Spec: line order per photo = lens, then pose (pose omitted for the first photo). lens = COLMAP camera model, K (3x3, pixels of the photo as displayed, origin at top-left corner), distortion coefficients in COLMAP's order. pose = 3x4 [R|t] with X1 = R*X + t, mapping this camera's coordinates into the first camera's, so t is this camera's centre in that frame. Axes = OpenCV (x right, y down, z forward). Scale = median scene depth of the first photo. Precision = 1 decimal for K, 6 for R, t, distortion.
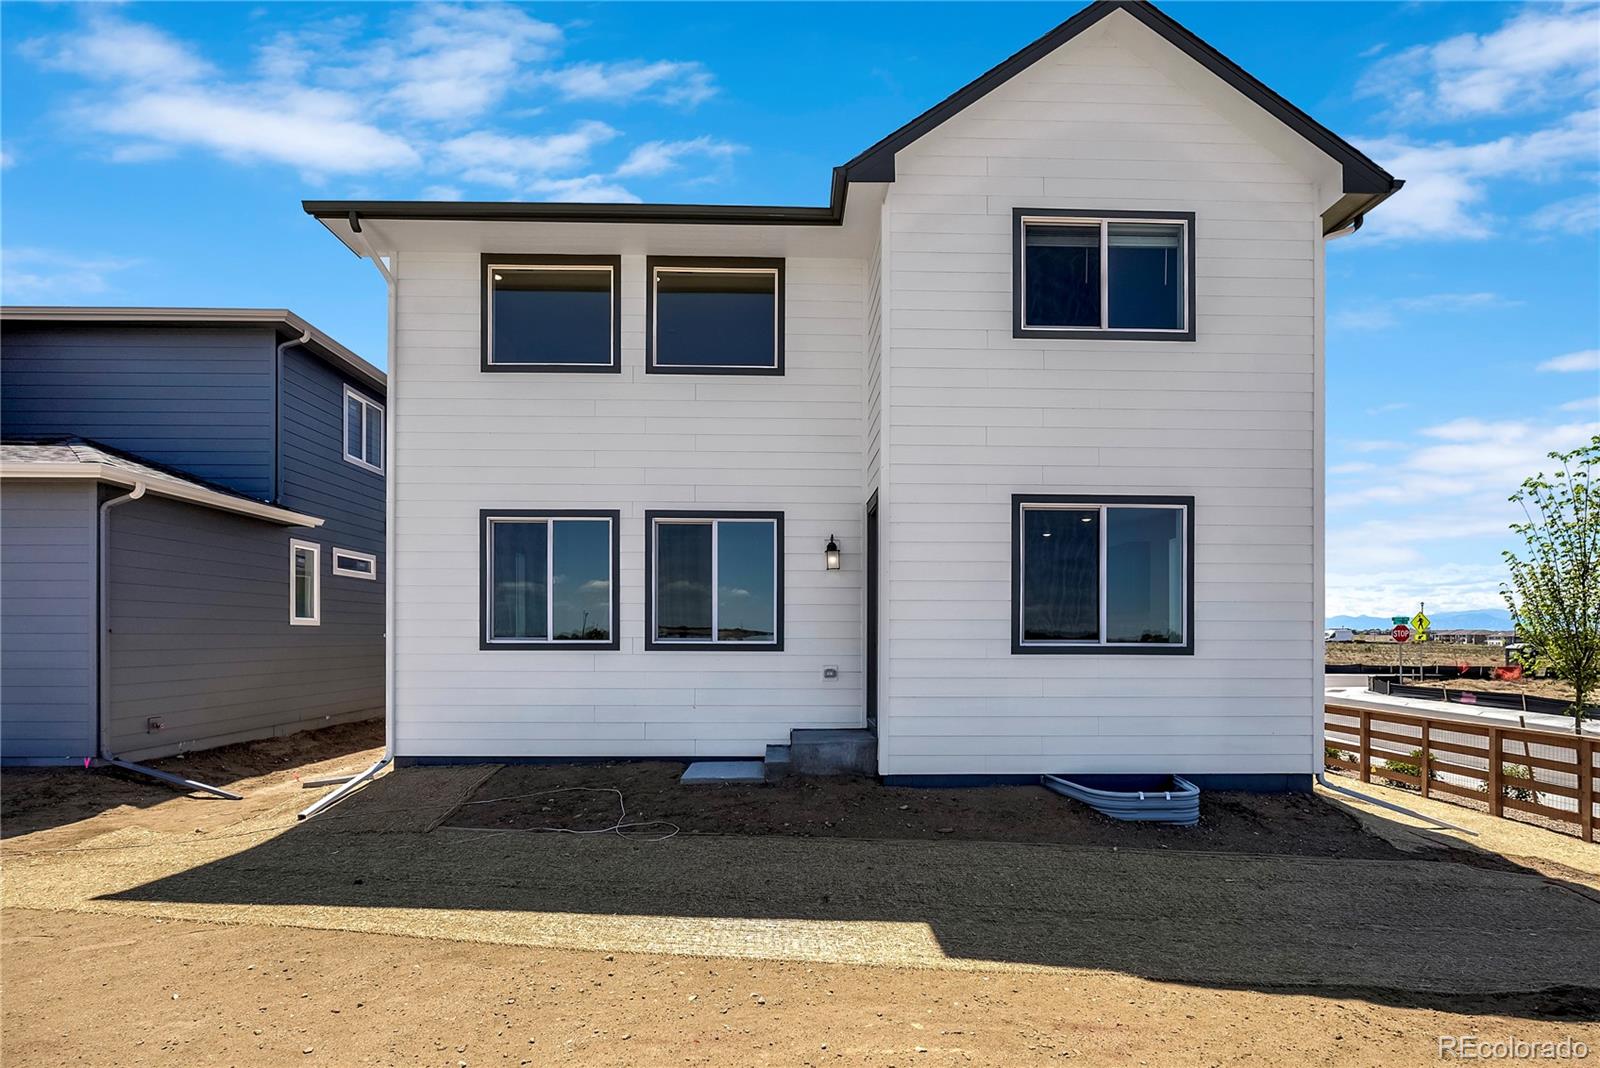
lens RADIAL K [[722.8, 0, 801.1], [0, 722.8, 642.4], [0, 0, 1]] dist [-0.010752, -0.000256]
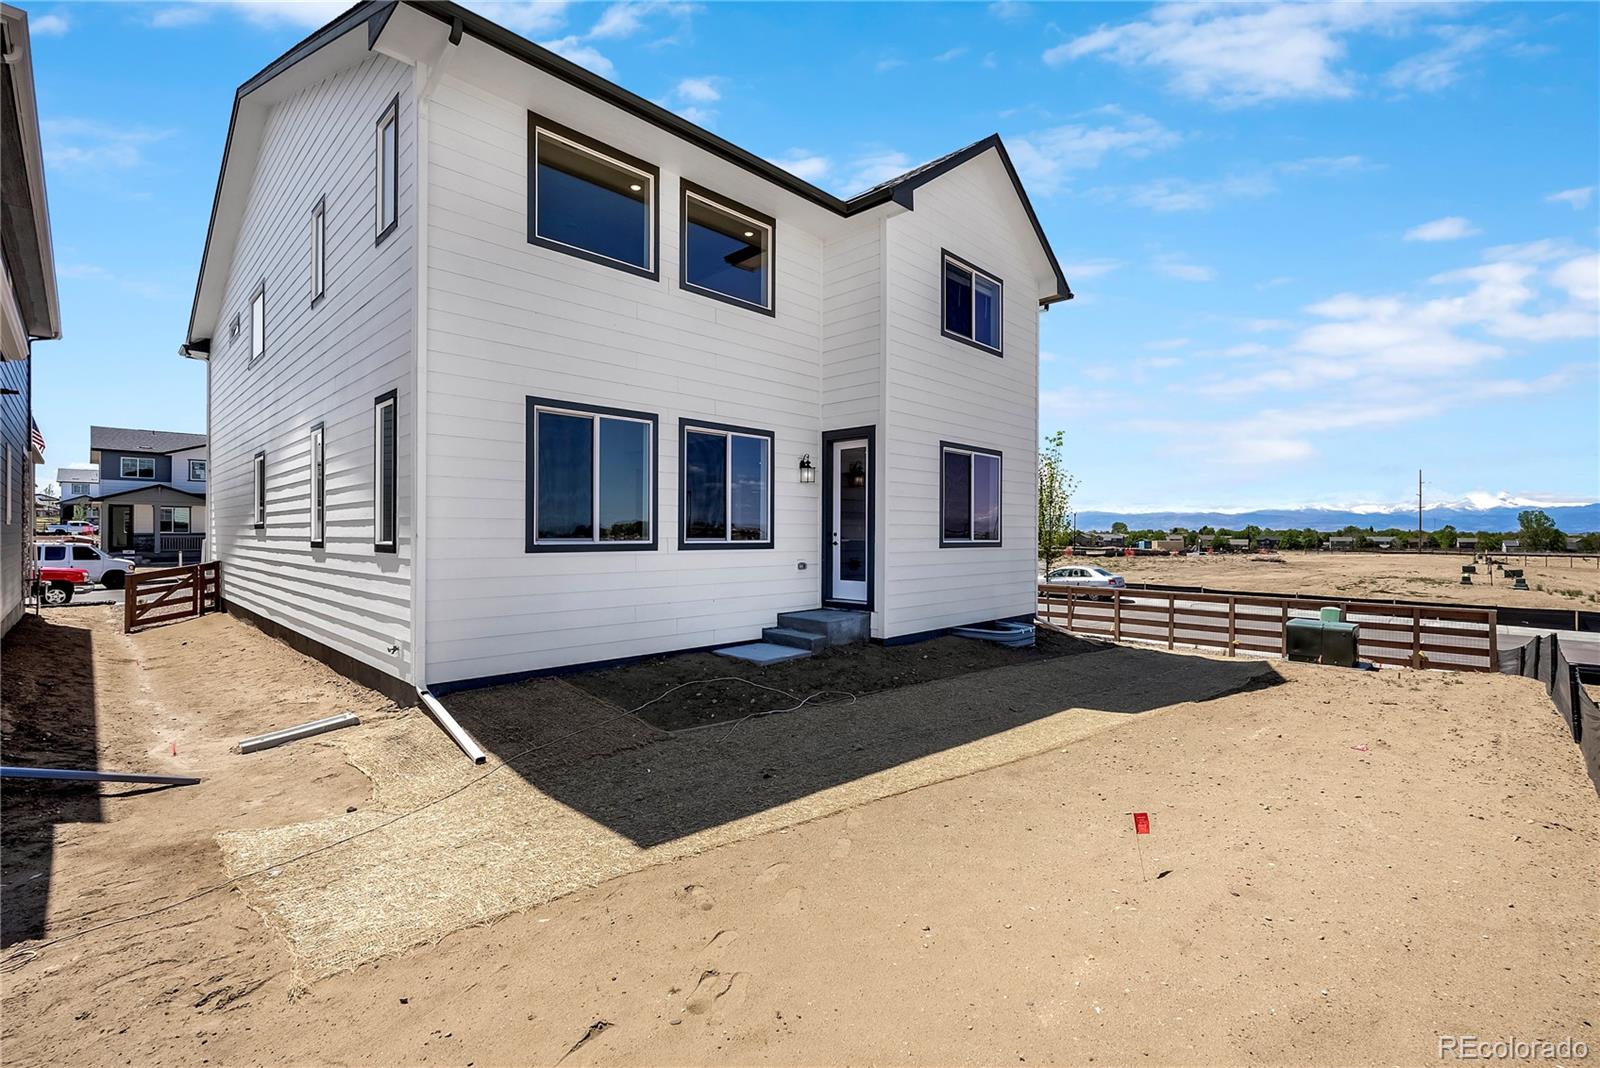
lens RADIAL K [[708.1, 0, 794.5], [0, 708.1, 540.6], [0, 0, 1]] dist [-0.002959, -0.000591]
pose [[0.721011, -0.007236, 0.692886, -0.813638], [0.007501, 0.999968, 0.002636, -0.004241], [-0.692883, 0.003297, 0.721042, 0.135976]]
